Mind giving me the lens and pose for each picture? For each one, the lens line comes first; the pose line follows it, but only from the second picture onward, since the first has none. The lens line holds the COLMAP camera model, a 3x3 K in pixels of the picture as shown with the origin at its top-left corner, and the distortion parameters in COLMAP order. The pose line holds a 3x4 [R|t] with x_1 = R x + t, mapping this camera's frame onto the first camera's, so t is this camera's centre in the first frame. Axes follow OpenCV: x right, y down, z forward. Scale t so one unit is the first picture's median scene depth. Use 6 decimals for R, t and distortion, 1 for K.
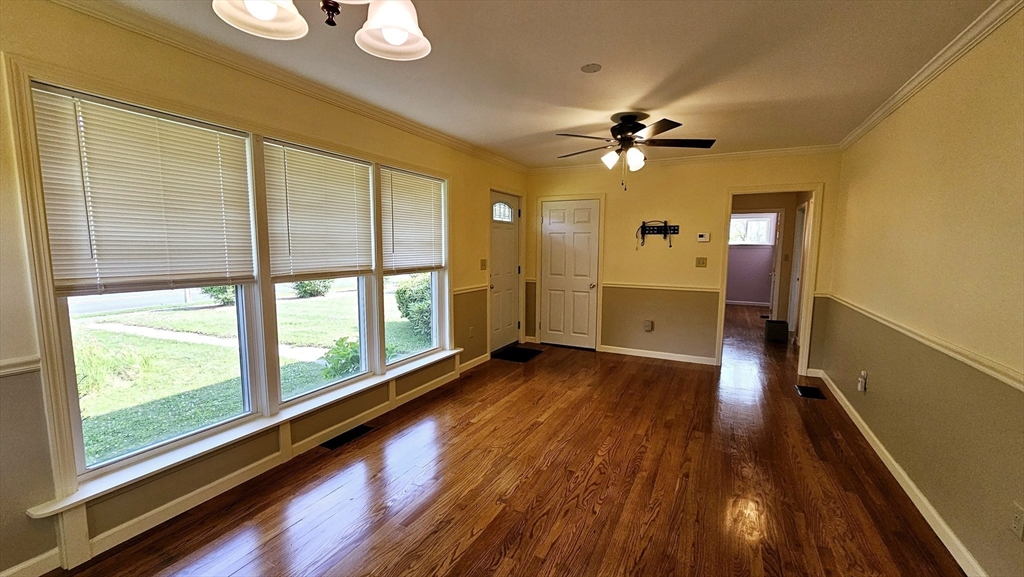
lens RADIAL K [[422.9, 0, 509.3], [0, 422.9, 294.9], [0, 0, 1]] dist [-0.001616, -0.000251]
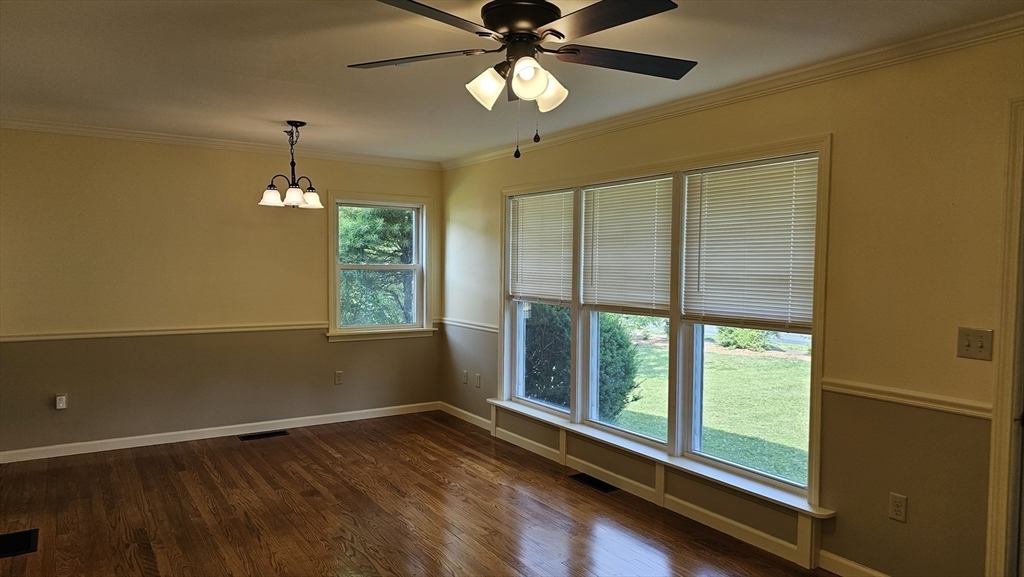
lens RADIAL K [[675.3, 0, 512.0], [0, 675.3, 288.5], [0, 0, 1]] dist [0.048561, -0.031168]
pose [[-0.496983, -0.010145, -0.867701, 0.932251], [-0.145331, 0.986782, 0.071702, -0.153174], [0.855504, 0.161738, -0.491888, 1.410362]]
